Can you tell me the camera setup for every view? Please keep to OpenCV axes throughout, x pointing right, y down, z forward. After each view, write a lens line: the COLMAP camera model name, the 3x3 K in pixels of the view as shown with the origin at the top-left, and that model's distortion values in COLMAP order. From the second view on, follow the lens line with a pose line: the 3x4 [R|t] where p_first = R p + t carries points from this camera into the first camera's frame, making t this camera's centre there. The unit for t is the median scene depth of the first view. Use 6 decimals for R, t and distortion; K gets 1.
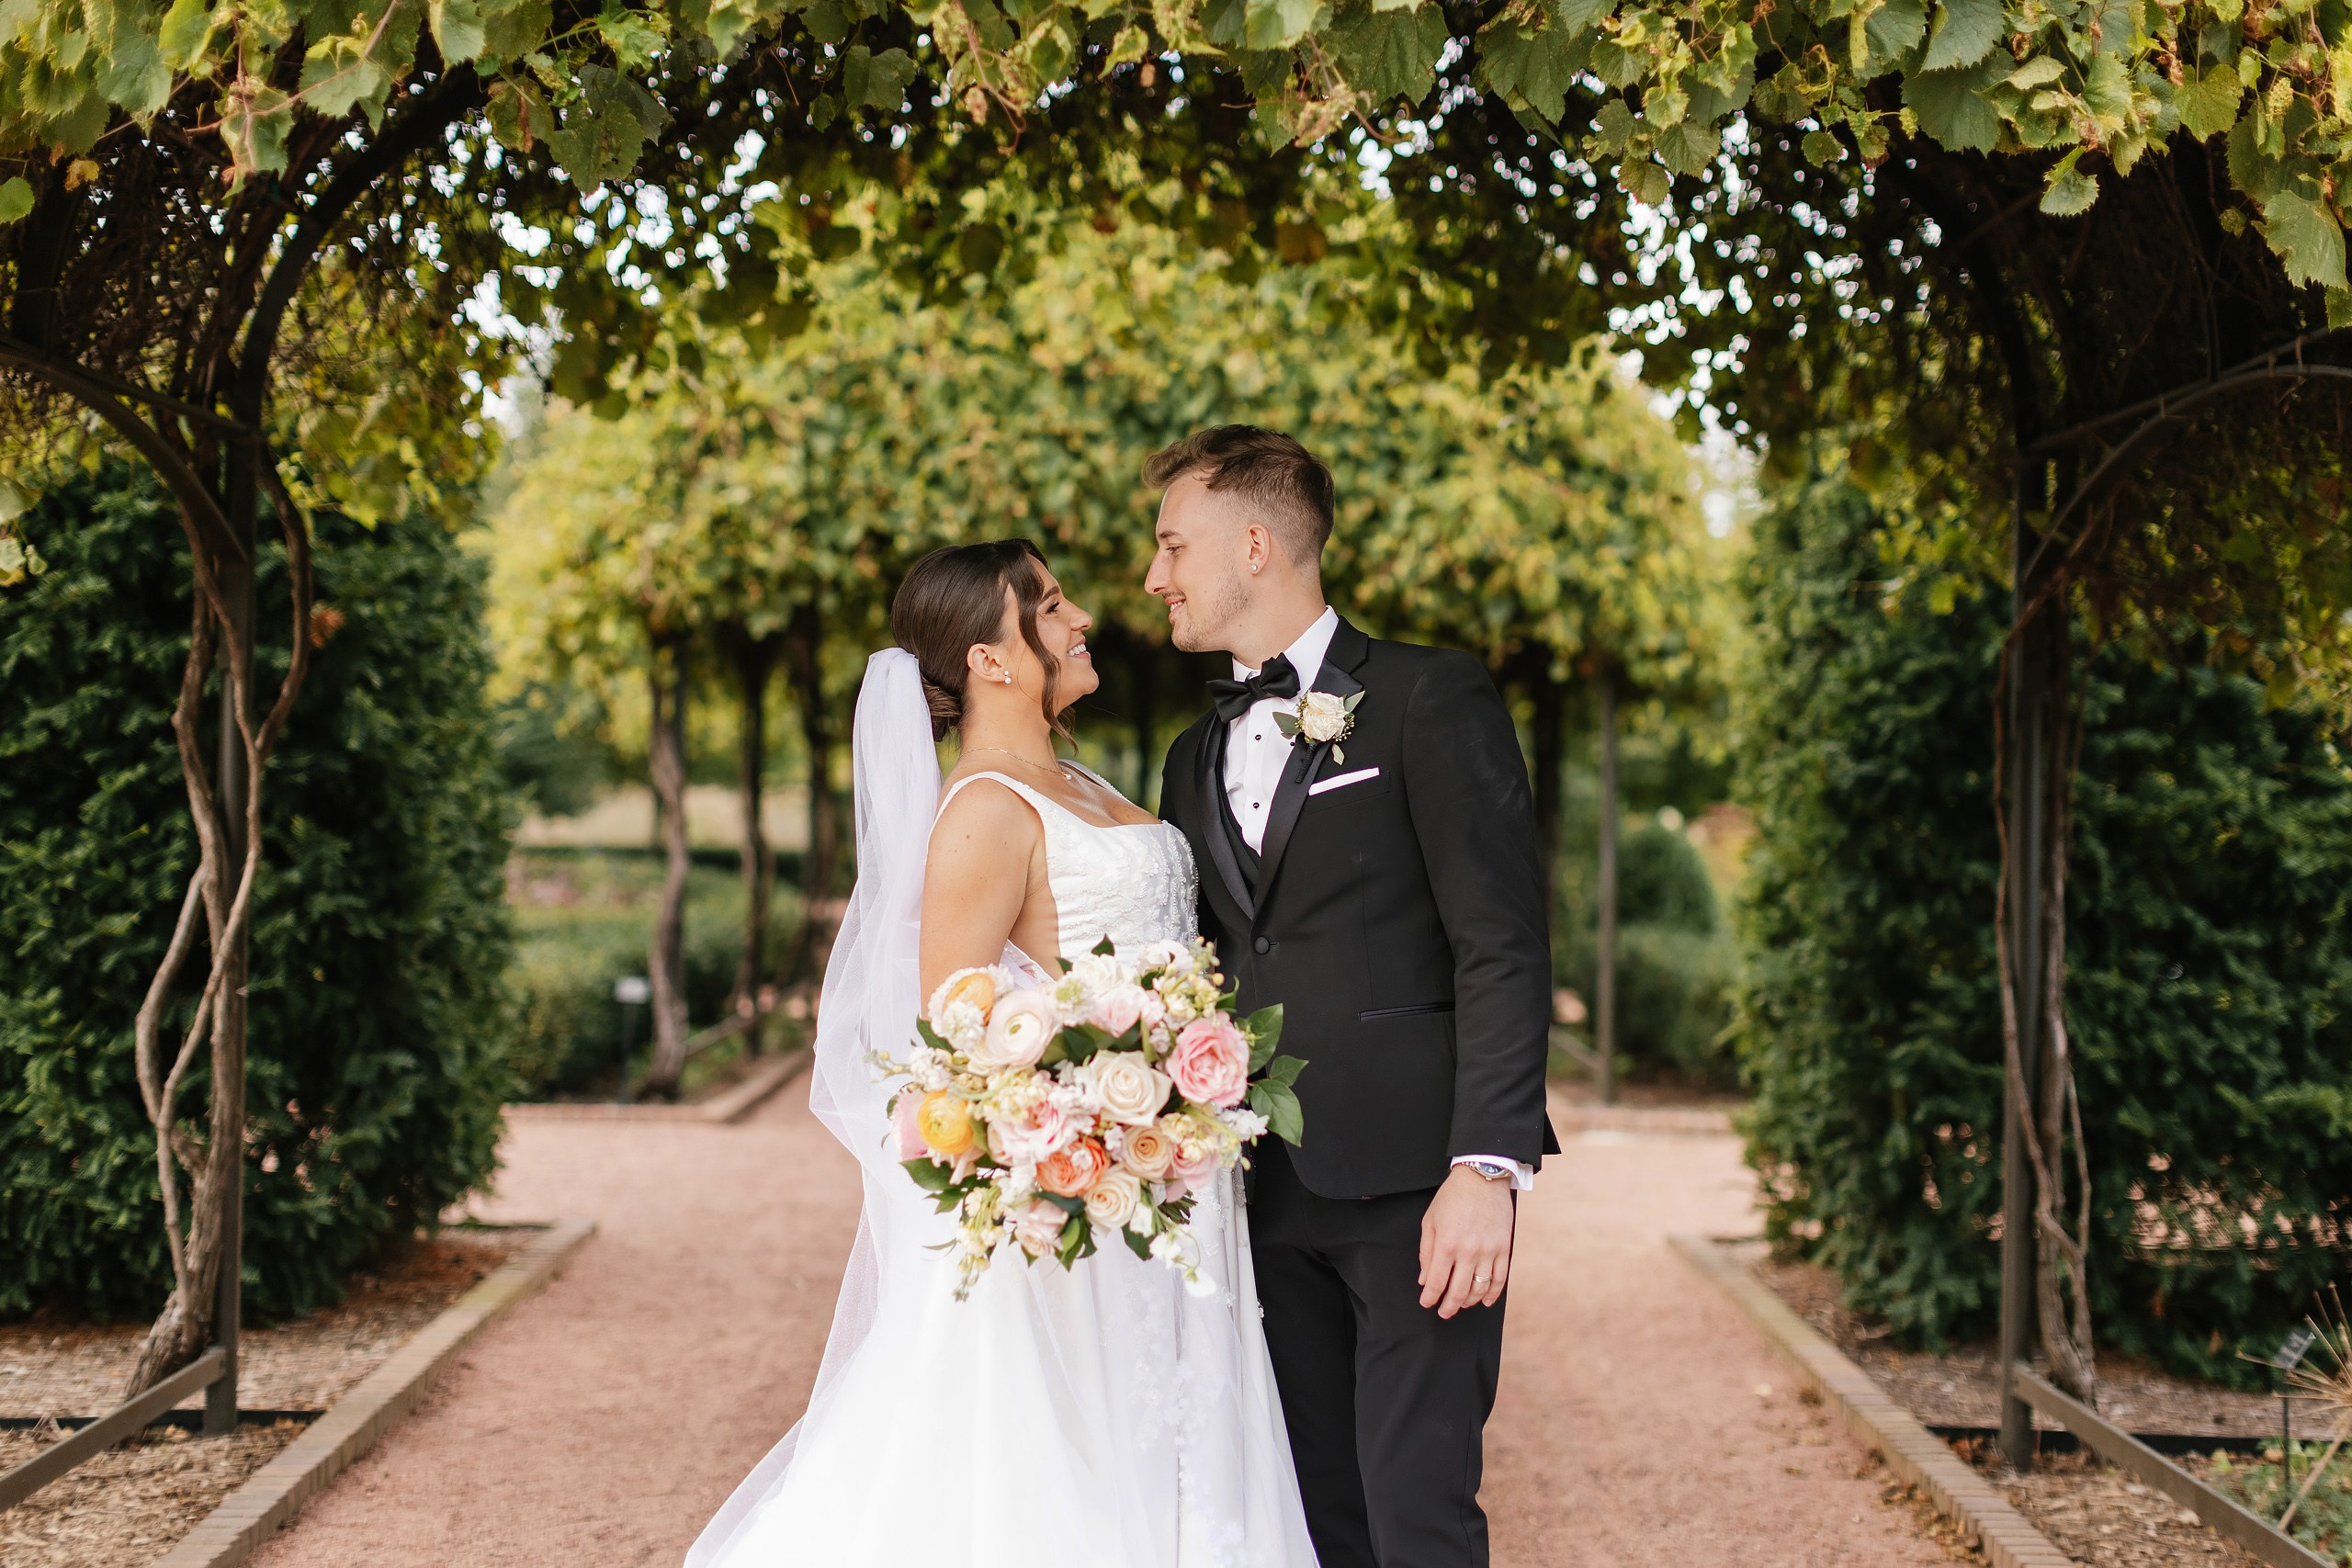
lens RADIAL K [[3390.8, 0, 1187.9], [0, 3390.8, 874.6], [0, 0, 1]] dist [0.005580, -0.056208]
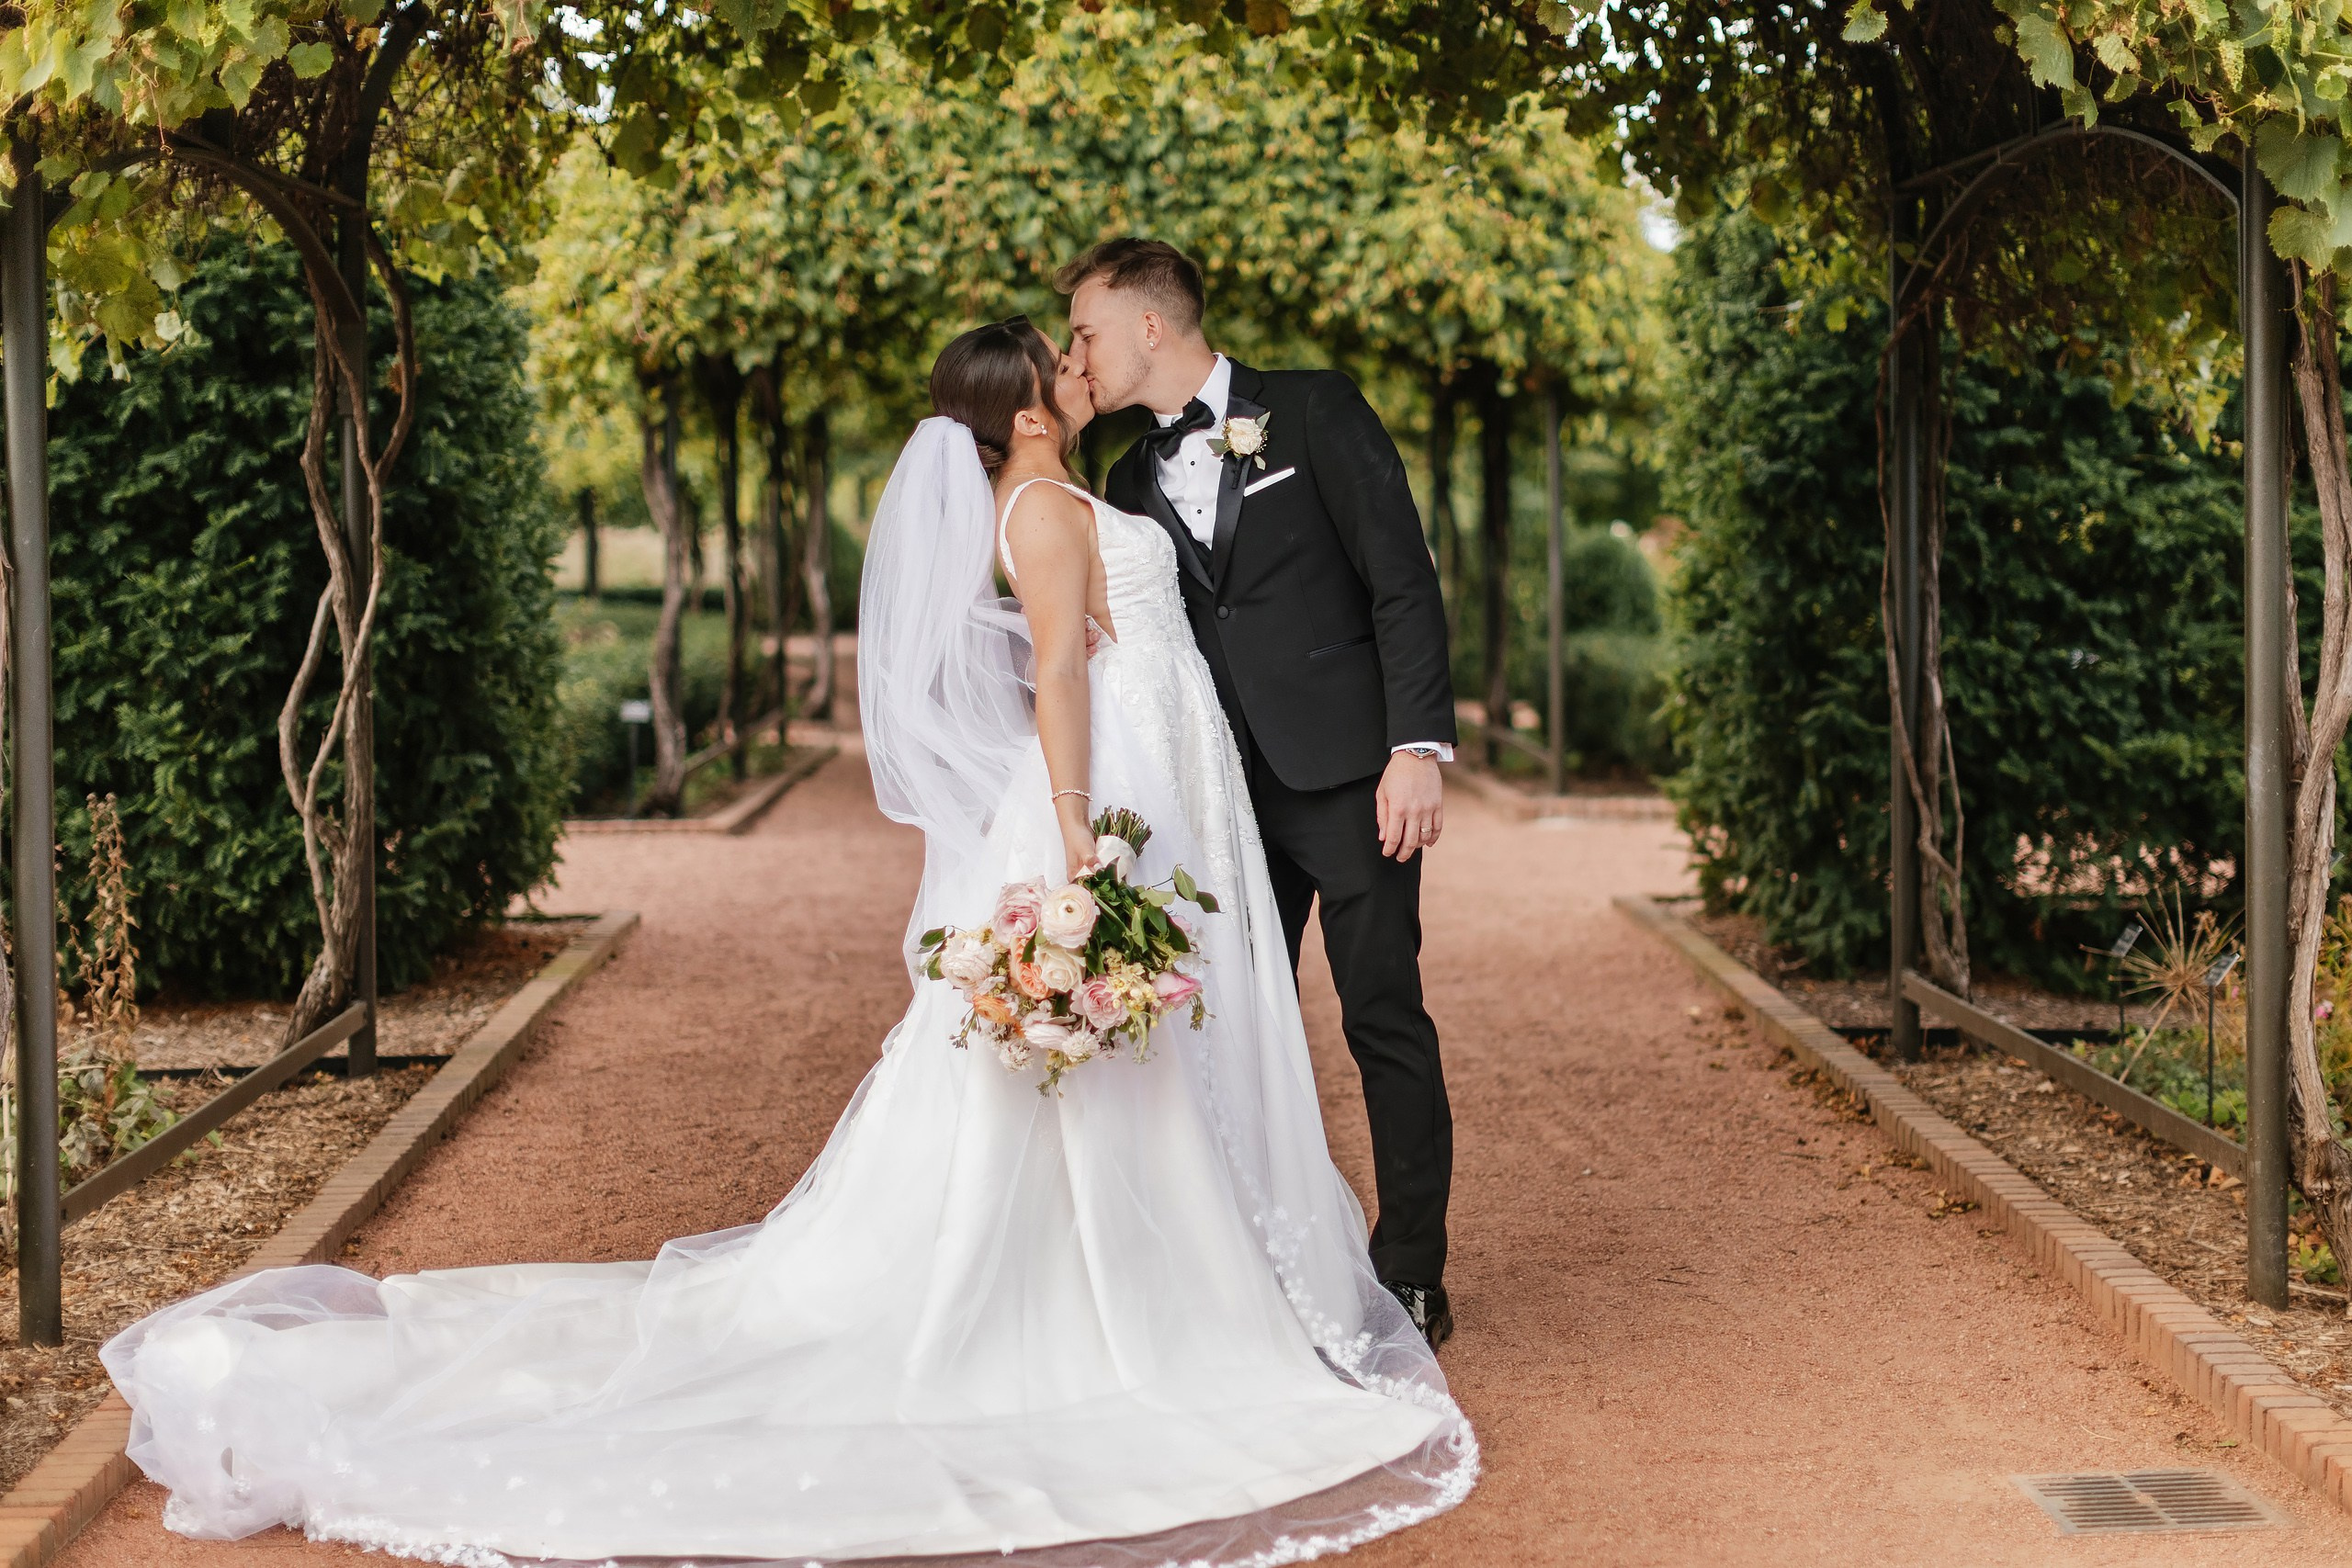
lens RADIAL K [[3514.0, 0, 1180.7], [0, 3514.0, 699.3], [0, 0, 1]] dist [-0.014543, 0.229281]
pose [[0.999577, -0.025616, 0.013768, -0.016920], [0.025239, 0.999319, 0.026907, 0.009558], [-0.014448, -0.026549, 0.999543, -0.174254]]
